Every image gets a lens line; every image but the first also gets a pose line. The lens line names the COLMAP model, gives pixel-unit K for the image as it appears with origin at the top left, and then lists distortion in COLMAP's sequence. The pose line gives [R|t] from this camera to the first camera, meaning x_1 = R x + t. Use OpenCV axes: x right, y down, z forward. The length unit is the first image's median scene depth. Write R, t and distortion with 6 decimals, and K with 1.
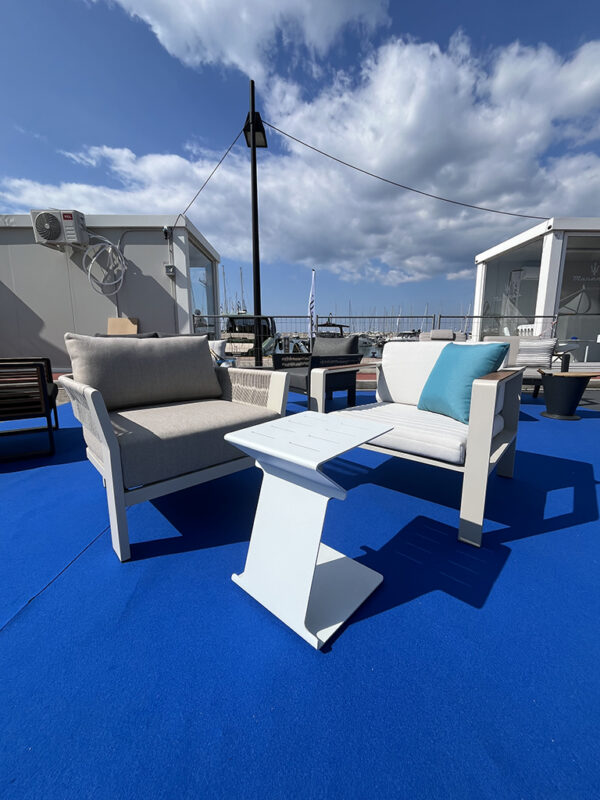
lens RADIAL K [[323.3, 0, 303.3], [0, 323.3, 400.0], [0, 0, 1]] dist [-0.000848, -0.000362]
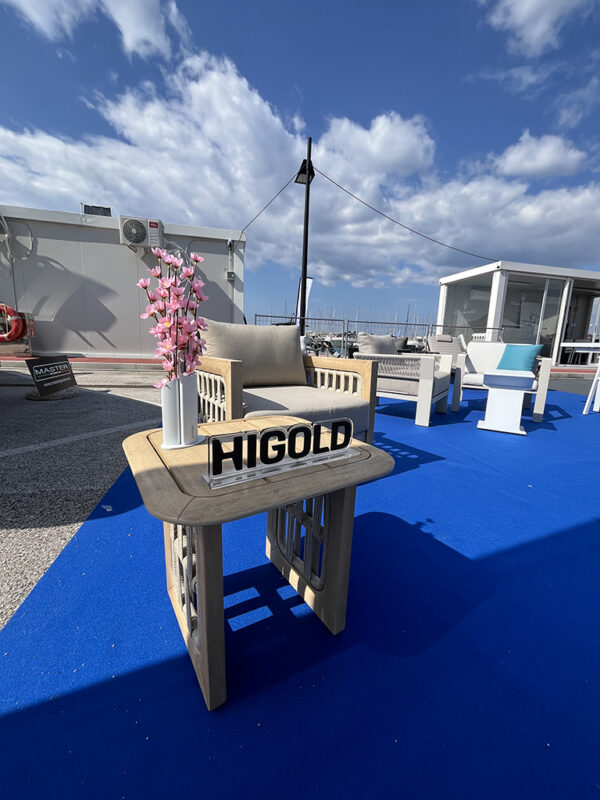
lens RADIAL K [[319.7, 0, 302.6], [0, 319.7, 396.5], [0, 0, 1]] dist [-0.001271, -0.000179]
pose [[0.978516, 0.002864, 0.206151, -0.394688], [-0.003065, 0.999995, 0.000653, 0.048186], [-0.206148, -0.001271, 0.978520, -0.224687]]
